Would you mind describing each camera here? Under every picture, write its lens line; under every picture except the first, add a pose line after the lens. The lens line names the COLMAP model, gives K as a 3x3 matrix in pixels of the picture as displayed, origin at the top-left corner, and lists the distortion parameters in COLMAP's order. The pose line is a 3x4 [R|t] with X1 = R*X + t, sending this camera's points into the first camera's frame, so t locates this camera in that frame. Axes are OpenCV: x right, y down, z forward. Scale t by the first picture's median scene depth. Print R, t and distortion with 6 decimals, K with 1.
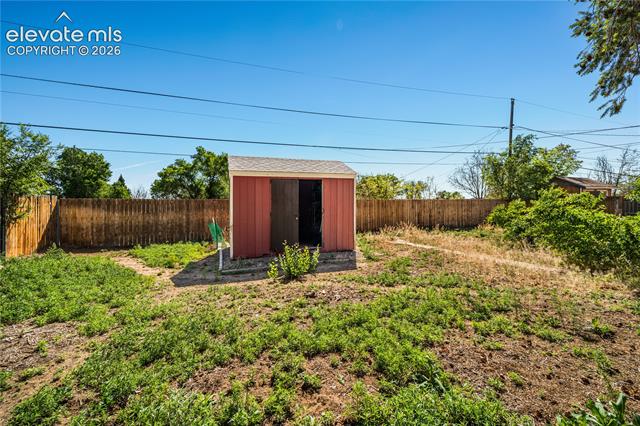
lens RADIAL K [[261.8, 0, 319.1], [0, 261.8, 211.7], [0, 0, 1]] dist [-0.001533, -0.000194]
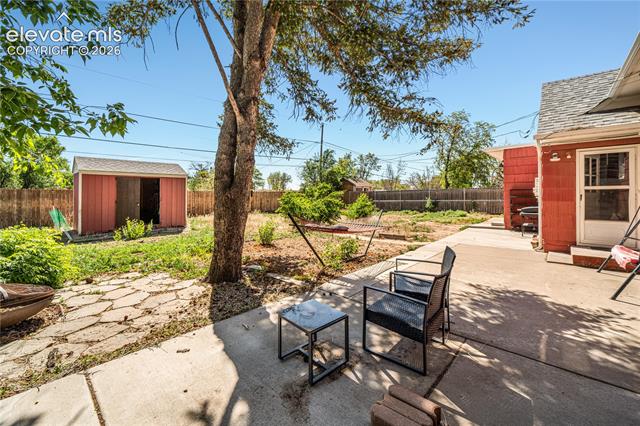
lens RADIAL K [[261.8, 0, 321.5], [0, 261.8, 200.9], [0, 0, 1]] dist [-0.001533, -0.000194]
pose [[0.886858, -0.001801, 0.462039, 0.137279], [0.002778, 0.999995, -0.001434, 0.008832], [-0.462034, 0.002555, 0.886858, -0.710543]]
